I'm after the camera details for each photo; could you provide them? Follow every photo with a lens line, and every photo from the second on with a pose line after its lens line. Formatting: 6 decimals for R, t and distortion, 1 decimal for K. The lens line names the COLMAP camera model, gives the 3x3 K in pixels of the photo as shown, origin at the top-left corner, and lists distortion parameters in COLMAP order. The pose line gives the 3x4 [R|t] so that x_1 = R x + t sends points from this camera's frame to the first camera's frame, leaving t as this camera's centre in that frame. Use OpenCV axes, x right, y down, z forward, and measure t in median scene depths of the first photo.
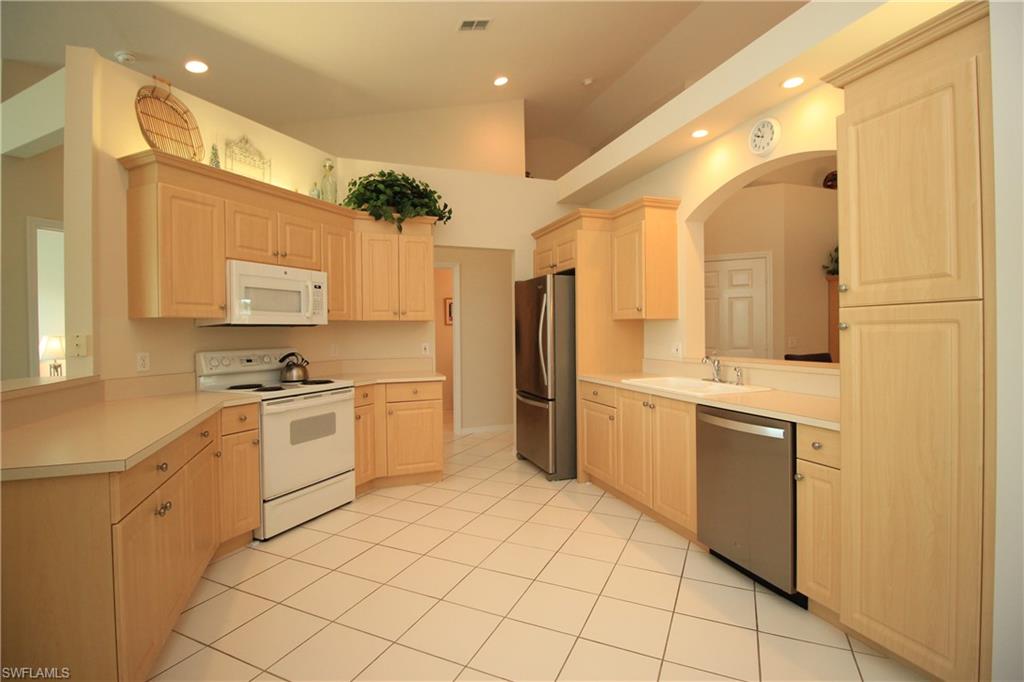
lens RADIAL K [[474.9, 0, 515.3], [0, 474.9, 334.0], [0, 0, 1]] dist [-0.003342, -0.010870]
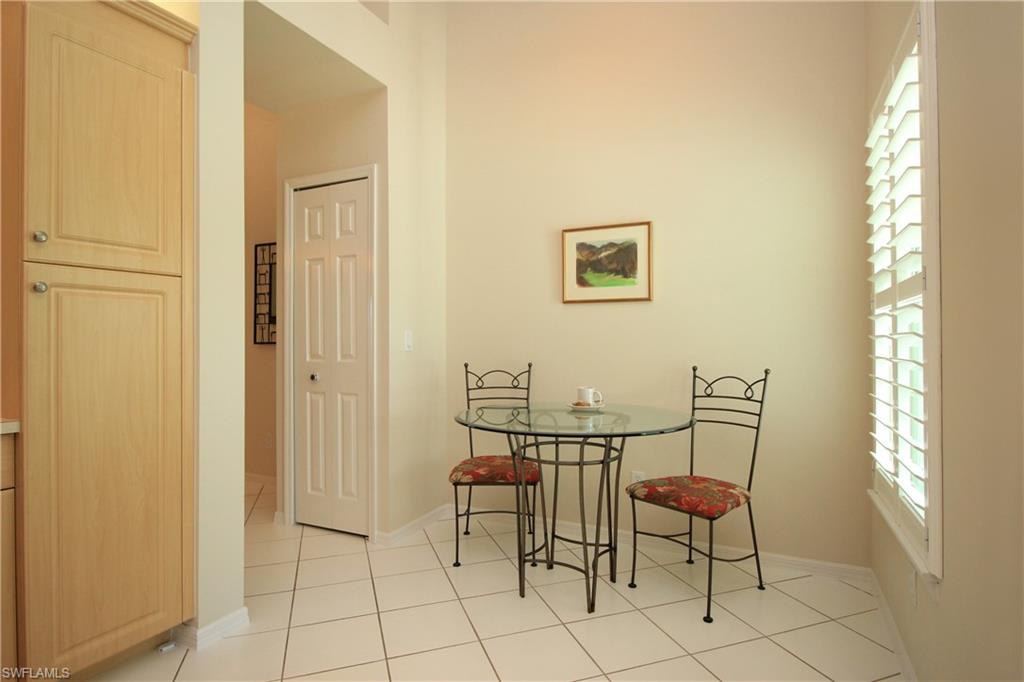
lens RADIAL K [[539.4, 0, 512.6], [0, 539.4, 337.3], [0, 0, 1]] dist [-0.001862, -0.000895]
pose [[-0.692243, 0.018218, 0.721435, -0.218785], [0.013940, 0.999832, -0.011873, 0.041273], [-0.721530, 0.001838, -0.692381, 0.521179]]
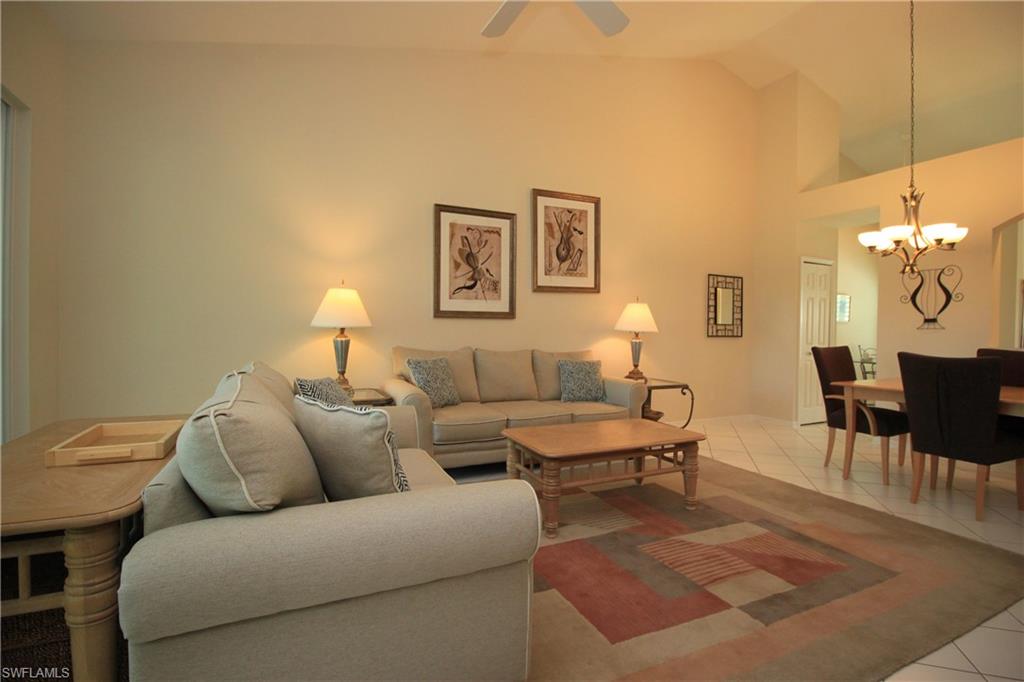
lens RADIAL K [[474.9, 0, 515.3], [0, 474.9, 334.0], [0, 0, 1]] dist [-0.003342, -0.010870]
pose [[-0.994393, -0.001764, -0.105730, 1.847636], [-0.004046, 0.999763, 0.021379, -0.007473], [0.105667, 0.021687, -0.994165, 1.667085]]
